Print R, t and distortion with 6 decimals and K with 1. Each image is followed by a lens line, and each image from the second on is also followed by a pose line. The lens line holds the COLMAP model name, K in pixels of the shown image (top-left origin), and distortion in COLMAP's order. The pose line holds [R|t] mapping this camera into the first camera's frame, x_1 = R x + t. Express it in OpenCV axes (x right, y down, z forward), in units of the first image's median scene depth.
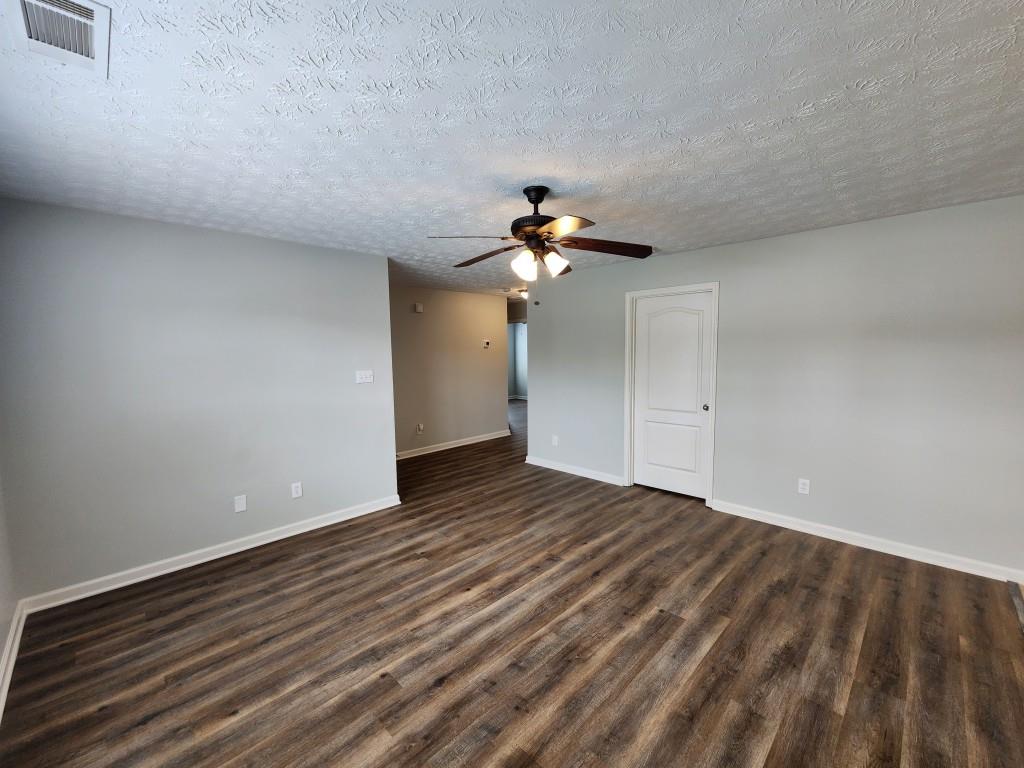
lens RADIAL K [[422.0, 0, 506.9], [0, 422.0, 386.2], [0, 0, 1]] dist [0.001298, -0.000833]
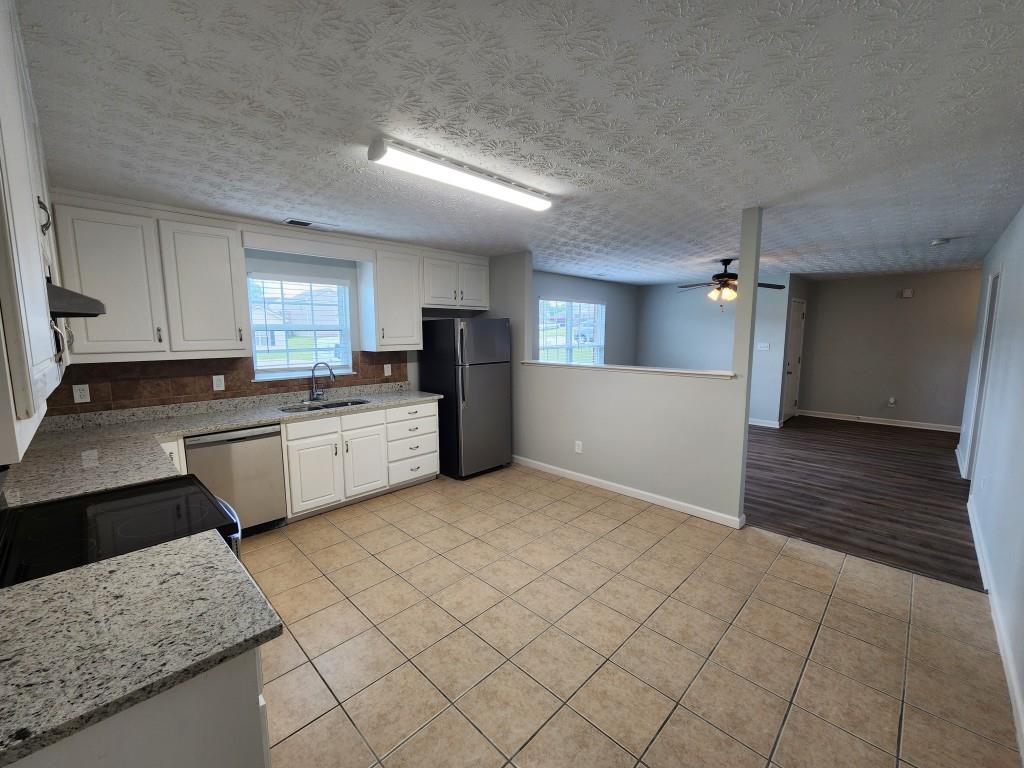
lens RADIAL K [[422.0, 0, 501.7], [0, 422.0, 380.7], [0, 0, 1]] dist [0.001298, -0.000833]
pose [[0.007466, 0.129077, -0.991606, 2.060359], [-0.085307, 0.988101, 0.127979, -0.022558], [0.996327, 0.083635, 0.018388, -0.133534]]
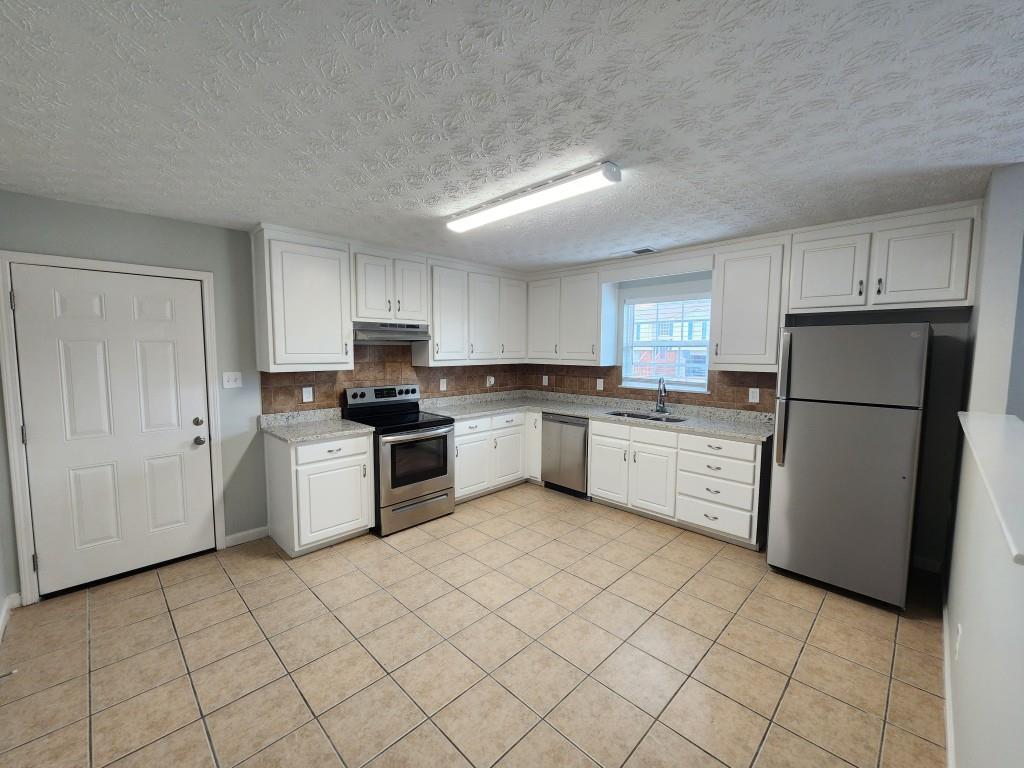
lens RADIAL K [[422.0, 0, 511.0], [0, 422.0, 383.2], [0, 0, 1]] dist [0.001298, -0.000833]
pose [[-0.999912, 0.010579, -0.008062, 1.152614], [0.009039, 0.985134, 0.171549, -0.088894], [0.009756, 0.171461, -0.985143, 0.773236]]
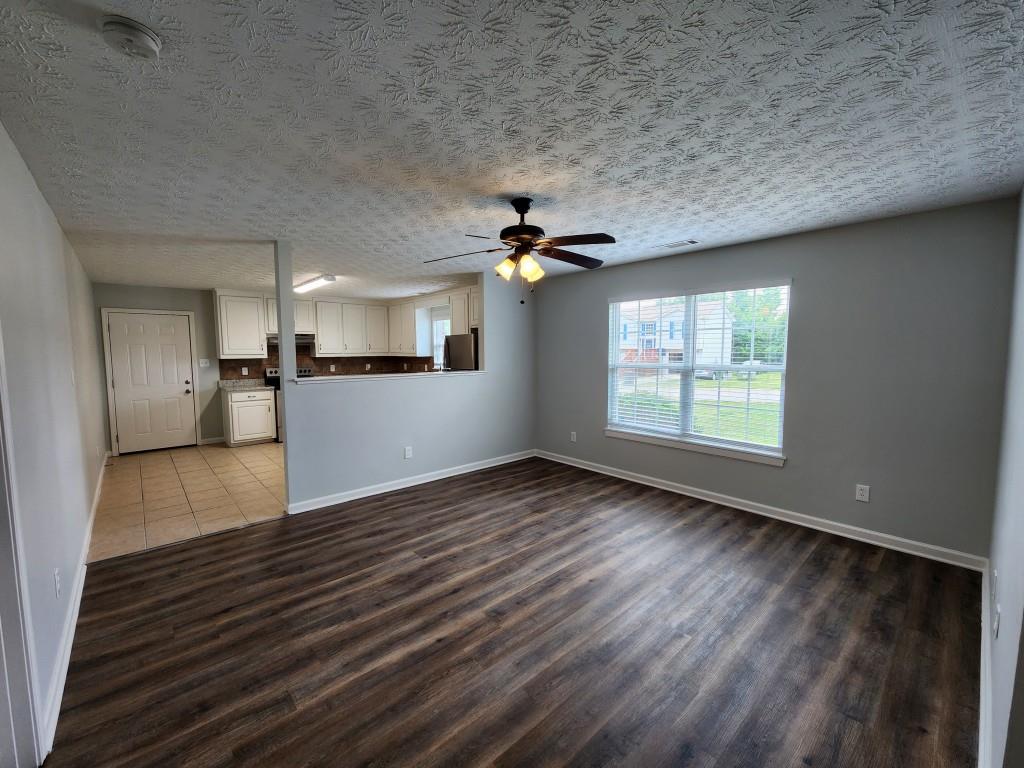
lens RADIAL K [[422.0, 0, 508.5], [0, 422.0, 382.6], [0, 0, 1]] dist [0.001298, -0.000833]
pose [[-0.998751, 0.014654, 0.047763, 0.050787], [0.022472, 0.985614, 0.167509, -0.158361], [-0.044621, 0.168373, -0.984713, 1.944080]]
